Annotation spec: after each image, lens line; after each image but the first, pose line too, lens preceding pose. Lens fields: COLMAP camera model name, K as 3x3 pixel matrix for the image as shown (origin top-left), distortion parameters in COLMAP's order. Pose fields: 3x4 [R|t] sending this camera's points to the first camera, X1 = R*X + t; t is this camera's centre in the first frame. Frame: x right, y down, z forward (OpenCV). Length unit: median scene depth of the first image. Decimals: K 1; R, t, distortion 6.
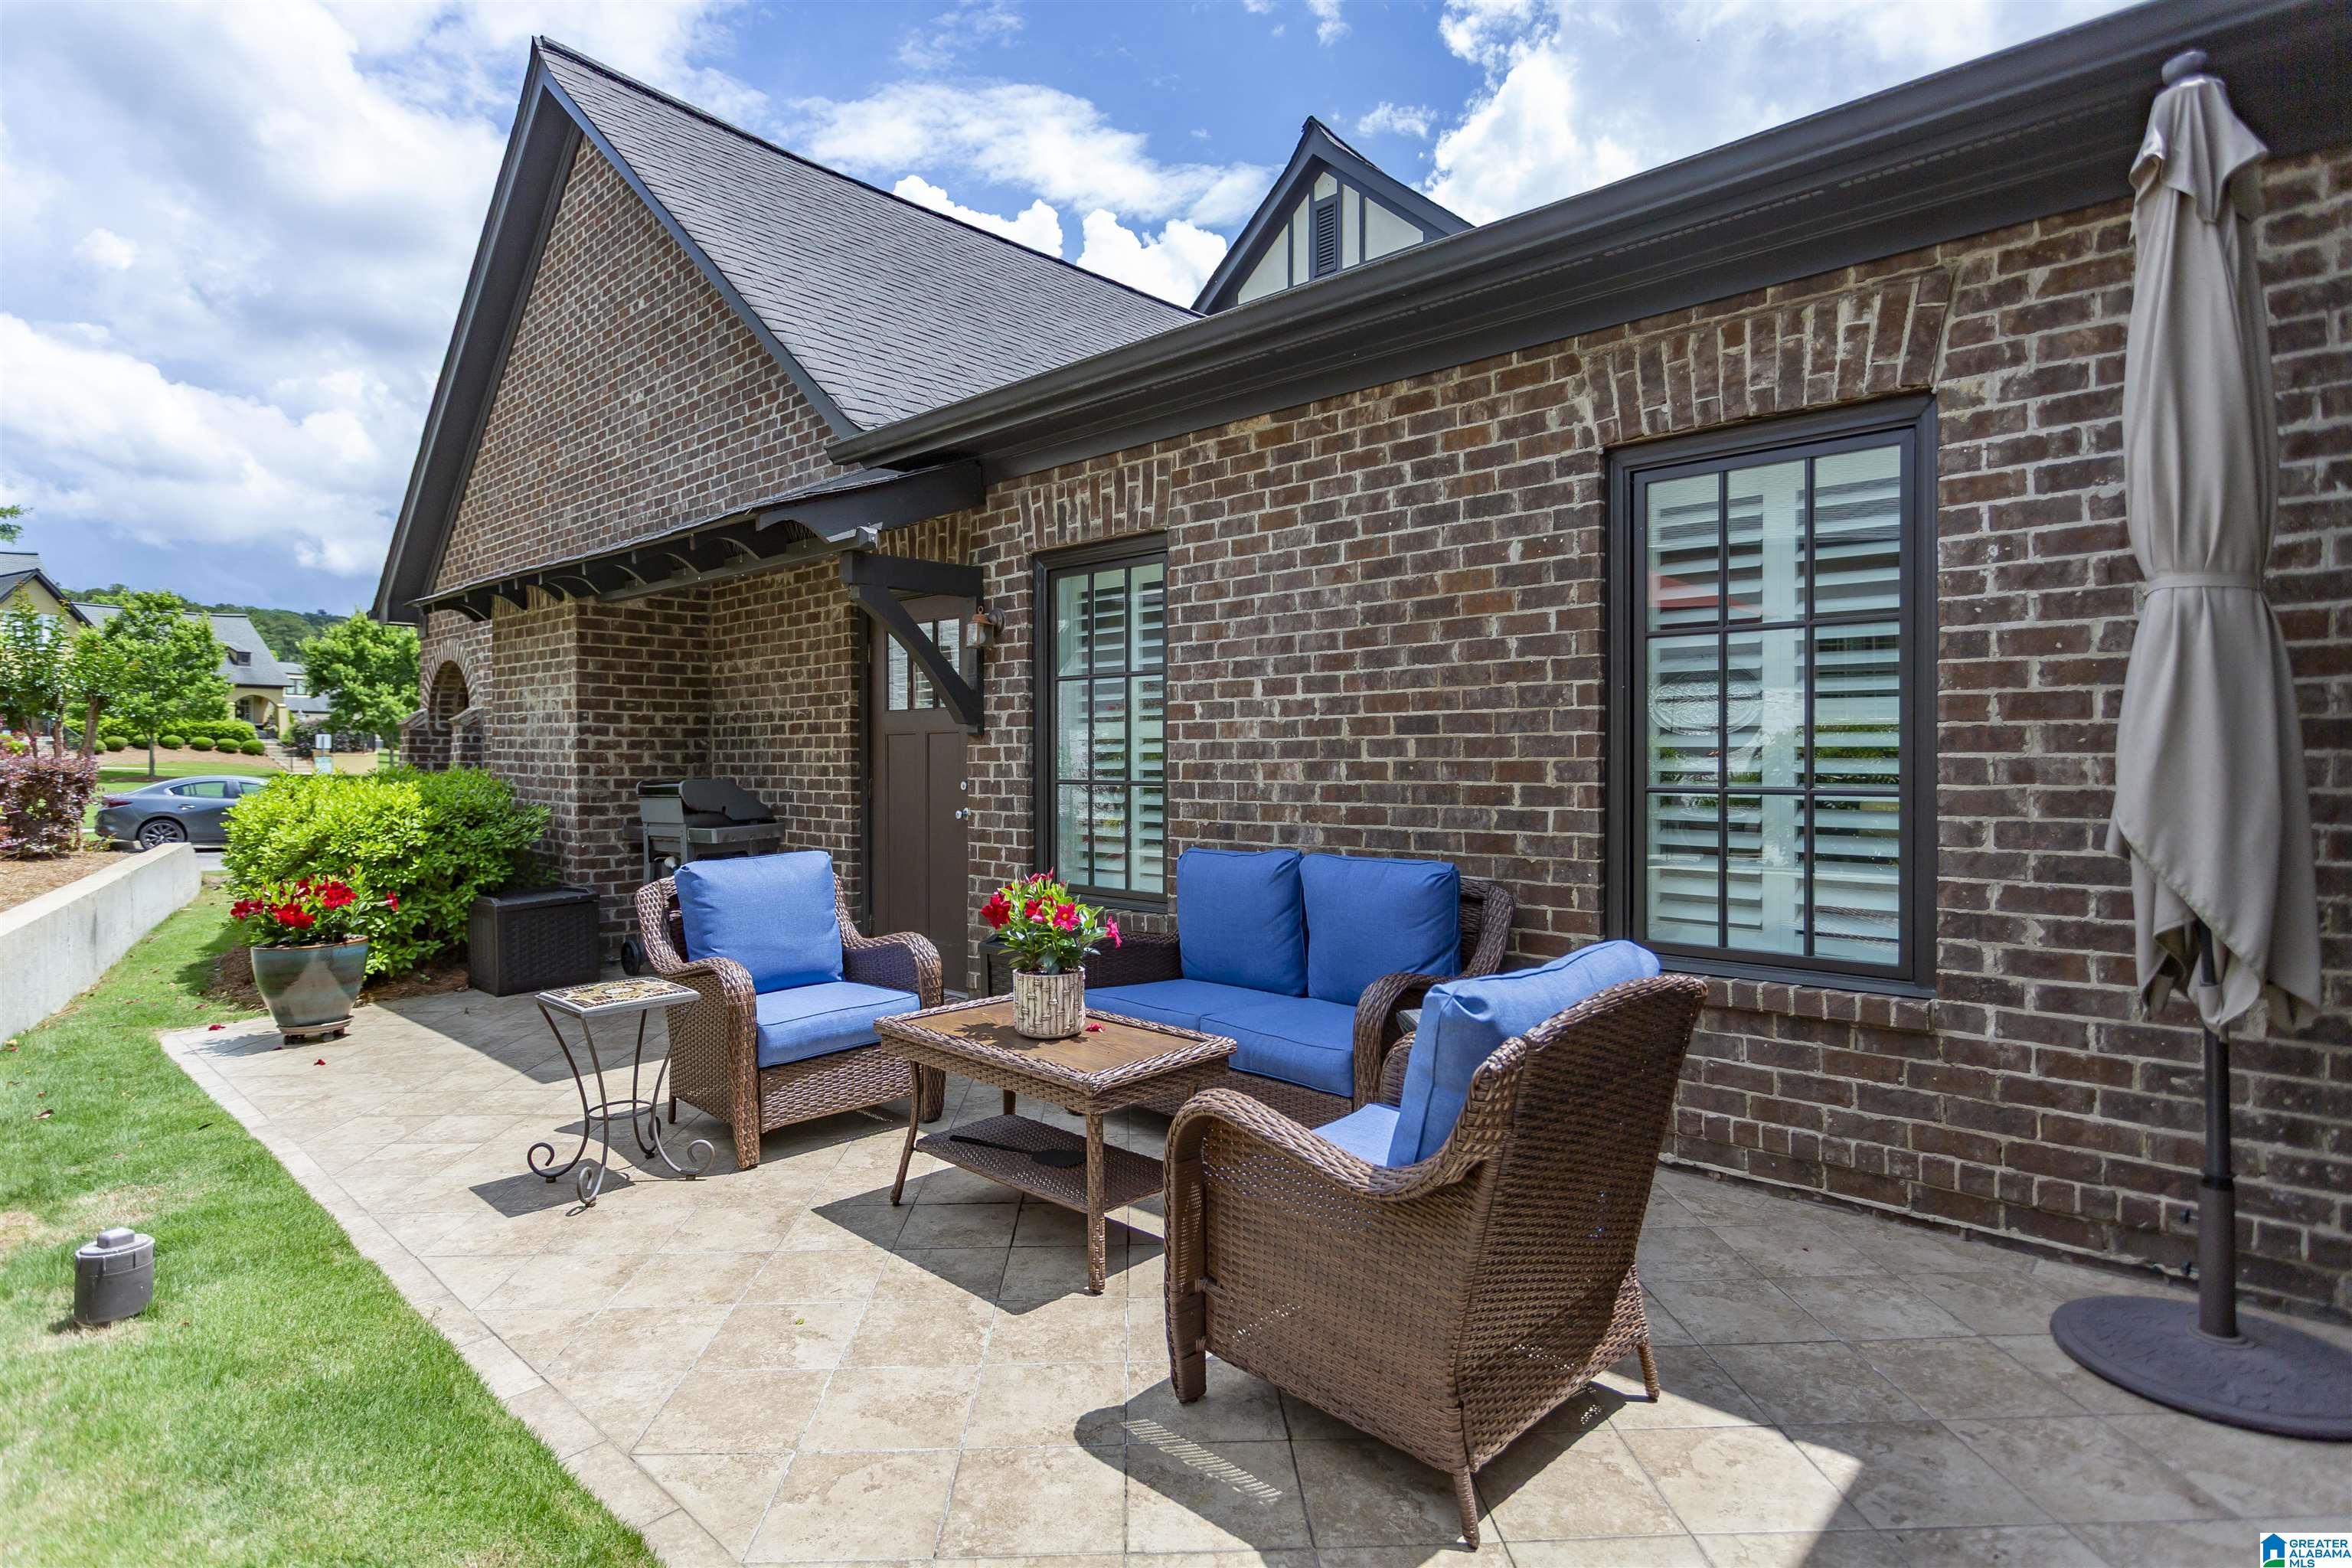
lens RADIAL K [[1217.7, 0, 1161.9], [0, 1217.7, 783.9], [0, 0, 1]] dist [-0.001547, 0.000511]
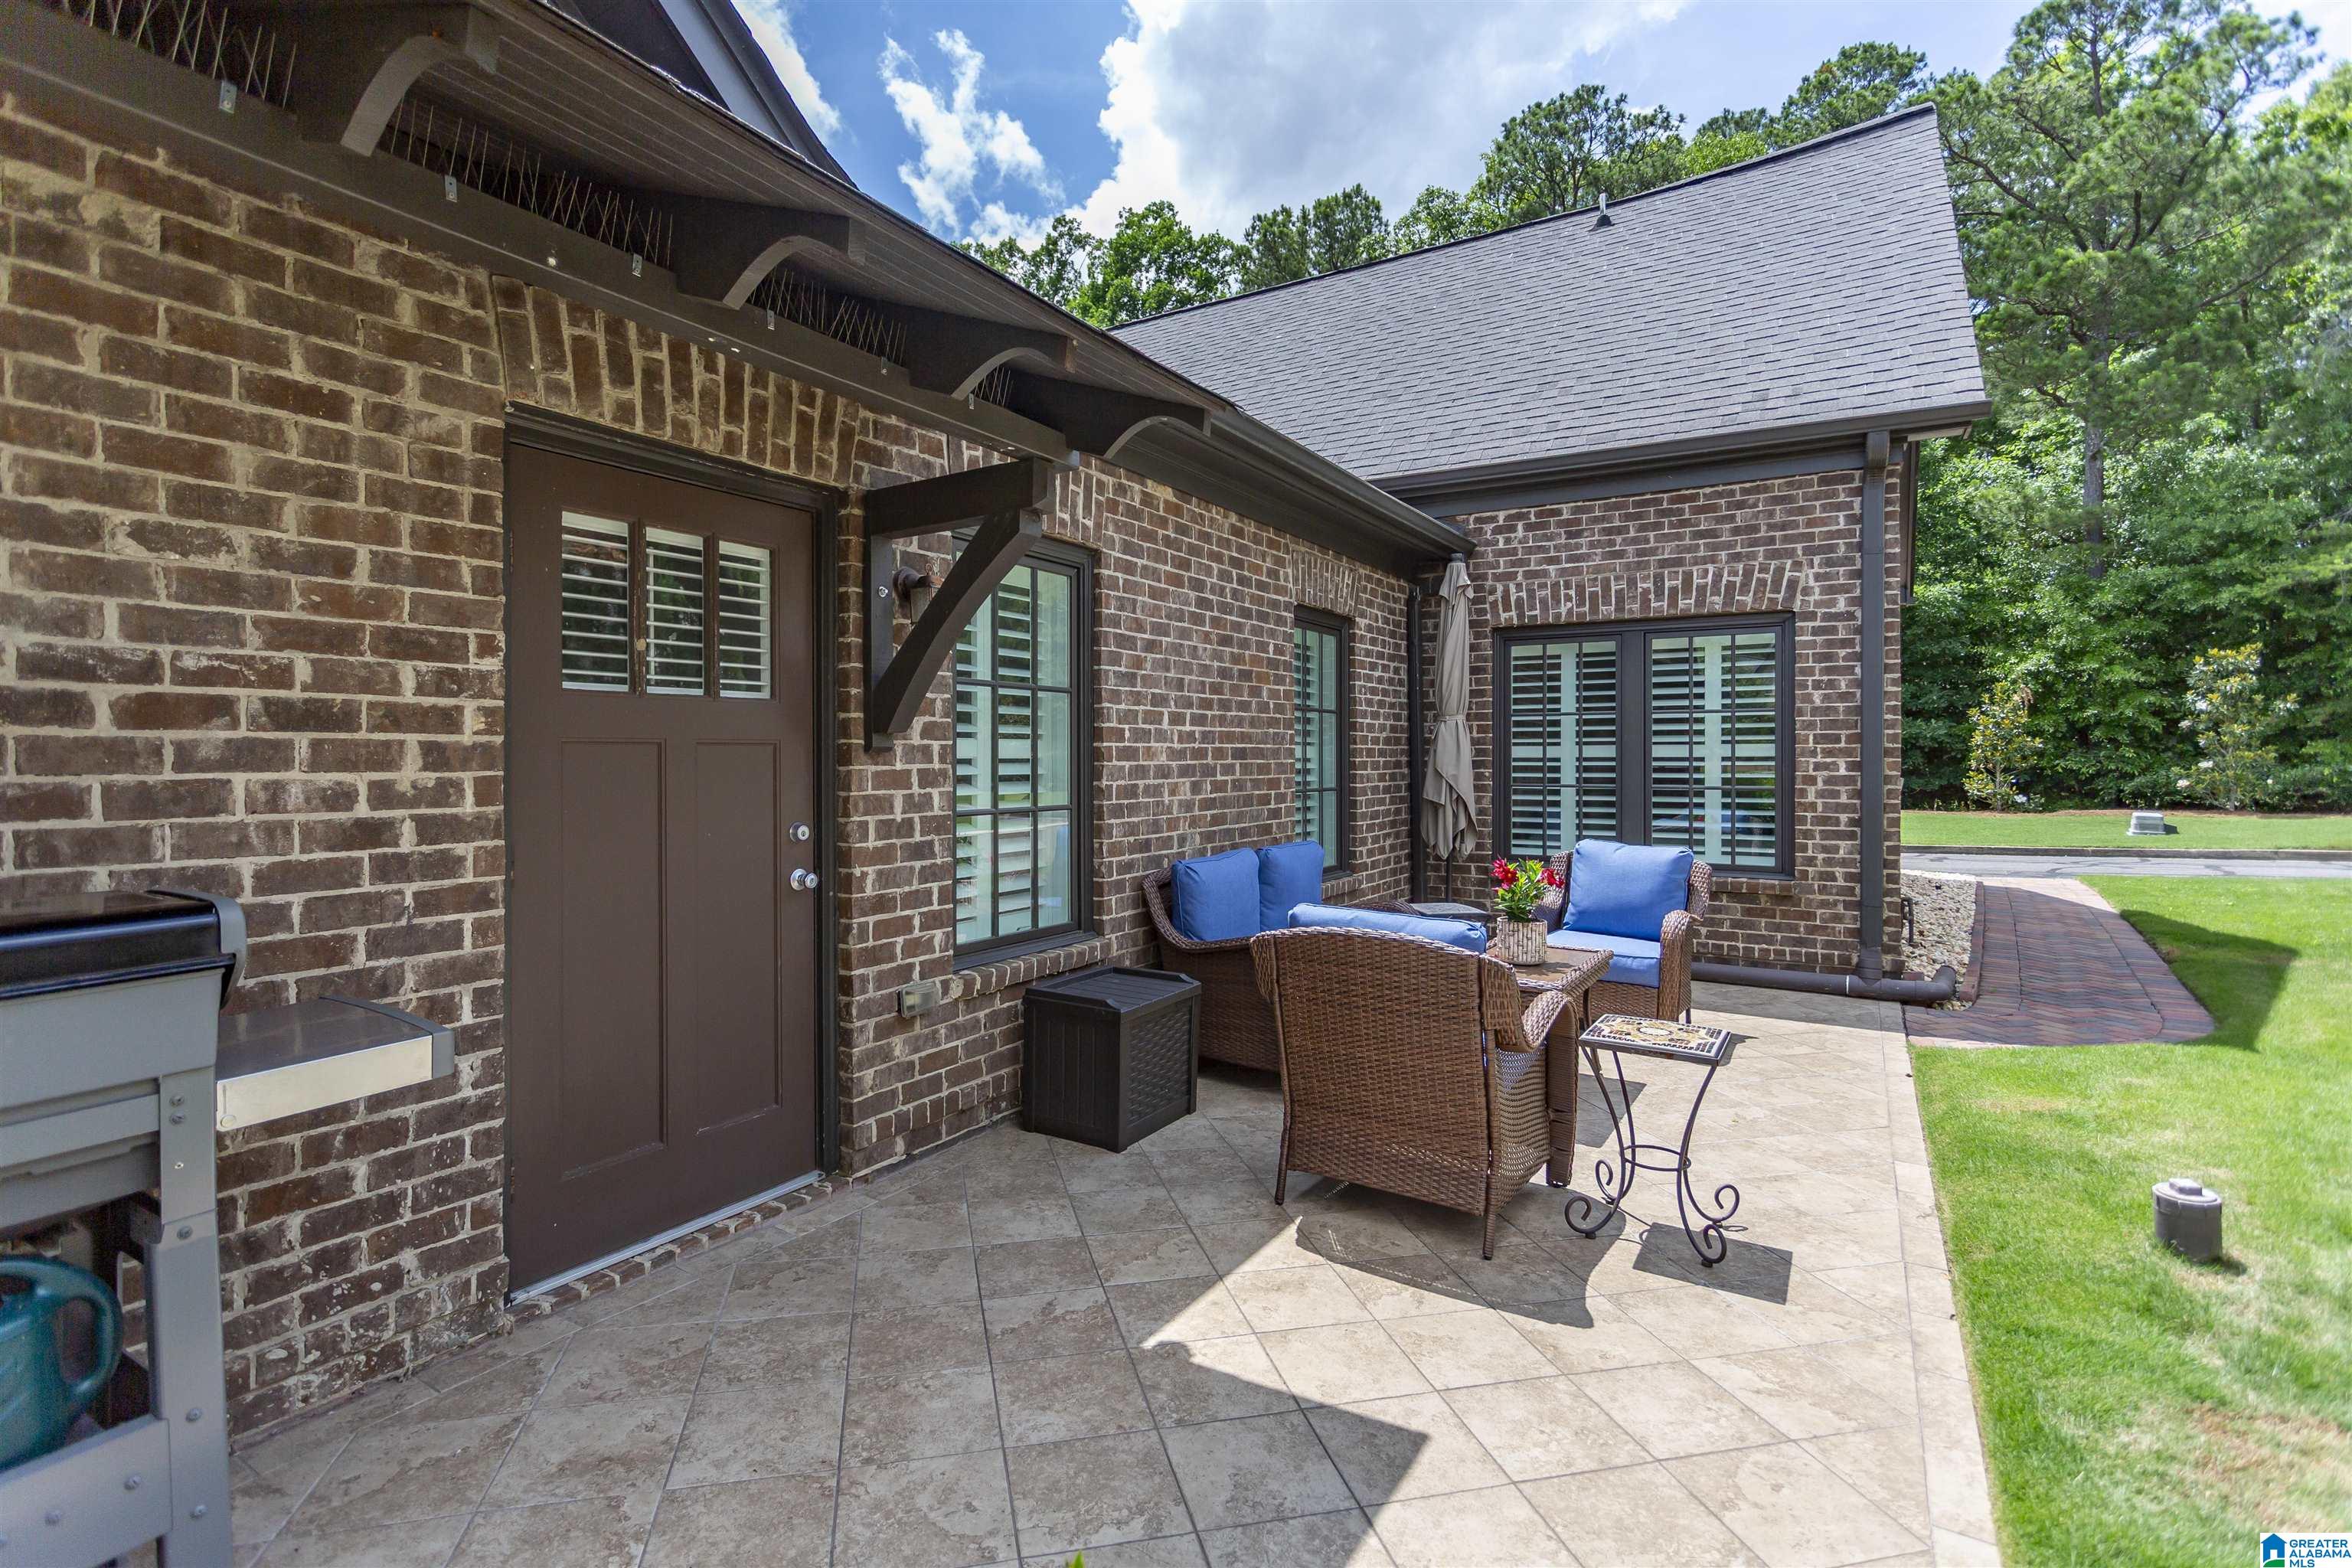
lens RADIAL K [[1111.7, 0, 1158.1], [0, 1111.7, 766.5], [0, 0, 1]] dist [-0.003026, -0.001061]
pose [[-0.202696, -0.001047, 0.979241, -0.957951], [0.025226, 0.999662, 0.006290, -0.039424], [-0.978917, 0.025977, -0.202601, 1.223095]]
